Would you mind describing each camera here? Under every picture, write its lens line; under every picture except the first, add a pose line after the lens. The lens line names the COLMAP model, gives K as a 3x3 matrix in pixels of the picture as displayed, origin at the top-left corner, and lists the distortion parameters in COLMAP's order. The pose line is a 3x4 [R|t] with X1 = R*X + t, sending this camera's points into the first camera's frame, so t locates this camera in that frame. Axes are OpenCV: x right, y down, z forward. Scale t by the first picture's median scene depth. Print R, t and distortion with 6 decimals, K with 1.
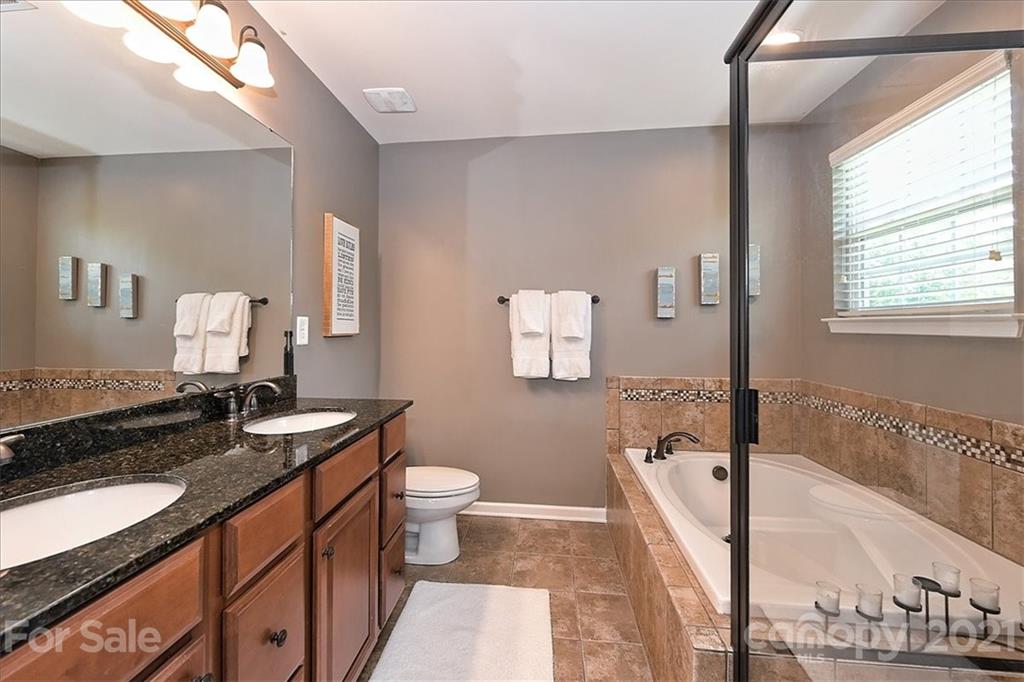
lens RADIAL K [[464.5, 0, 491.1], [0, 464.5, 321.0], [0, 0, 1]] dist [0.001026, -0.000598]
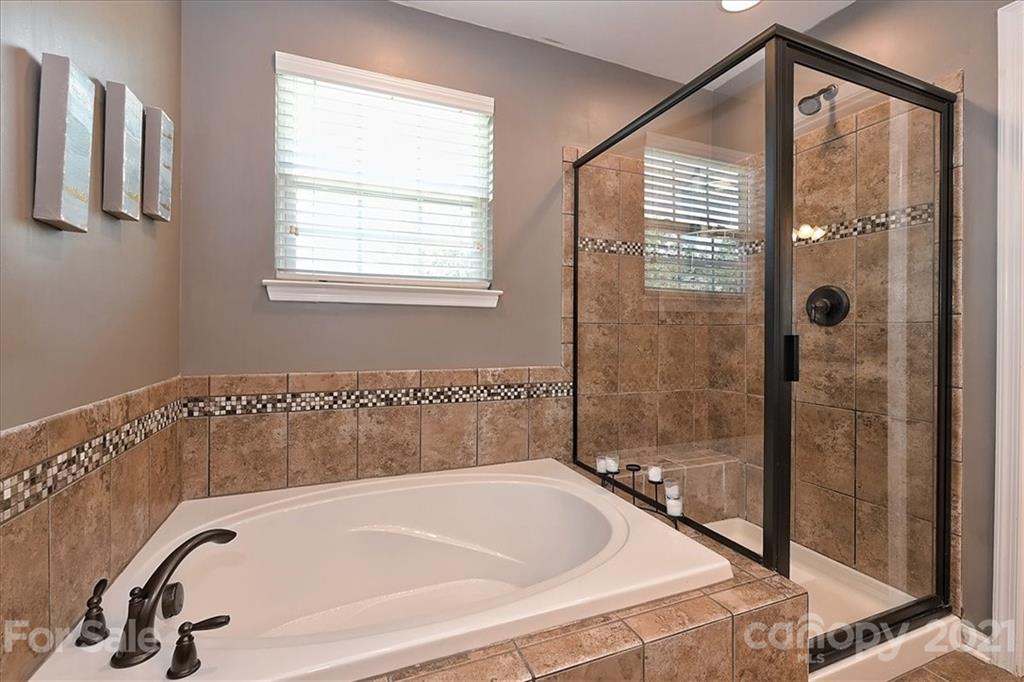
lens RADIAL K [[432.3, 0, 505.7], [0, 432.3, 335.6], [0, 0, 1]] dist [0.001717, -0.000824]
pose [[-0.490713, -0.016226, 0.871170, -0.036054], [-0.015581, 0.999830, 0.009846, 0.080916], [-0.871182, -0.008742, -0.490882, 1.209073]]
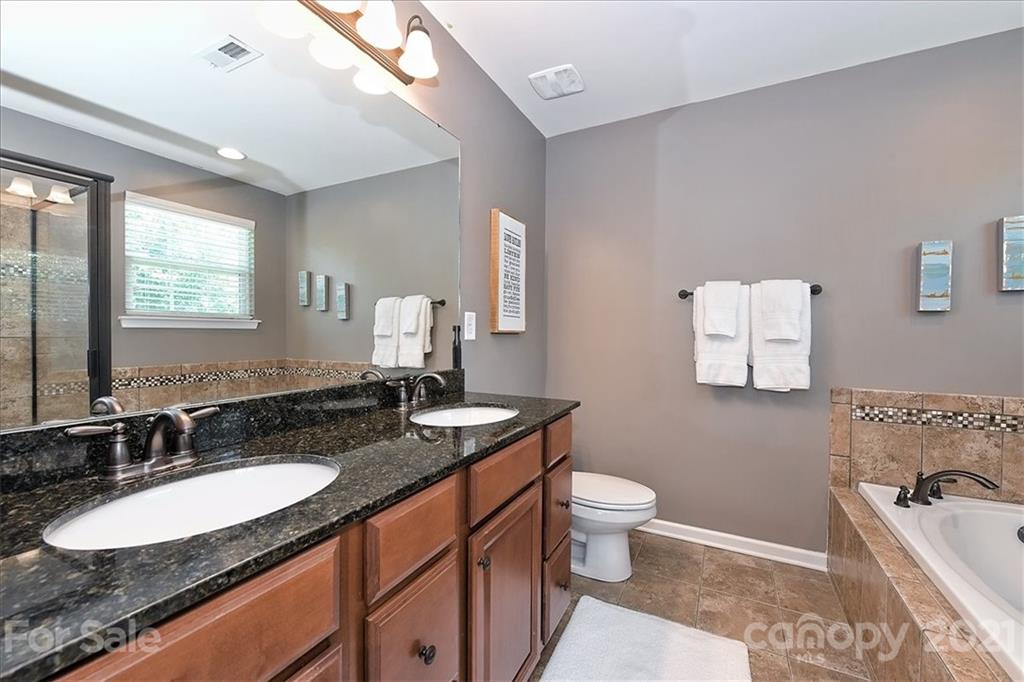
lens RADIAL K [[432.3, 0, 478.7], [0, 432.3, 338.7], [0, 0, 1]] dist [0.001717, -0.000824]
pose [[0.921678, 0.007552, -0.387881, -0.022202], [0.001119, 0.999755, 0.022123, 0.027258], [0.387953, -0.020825, 0.921444, 0.136304]]
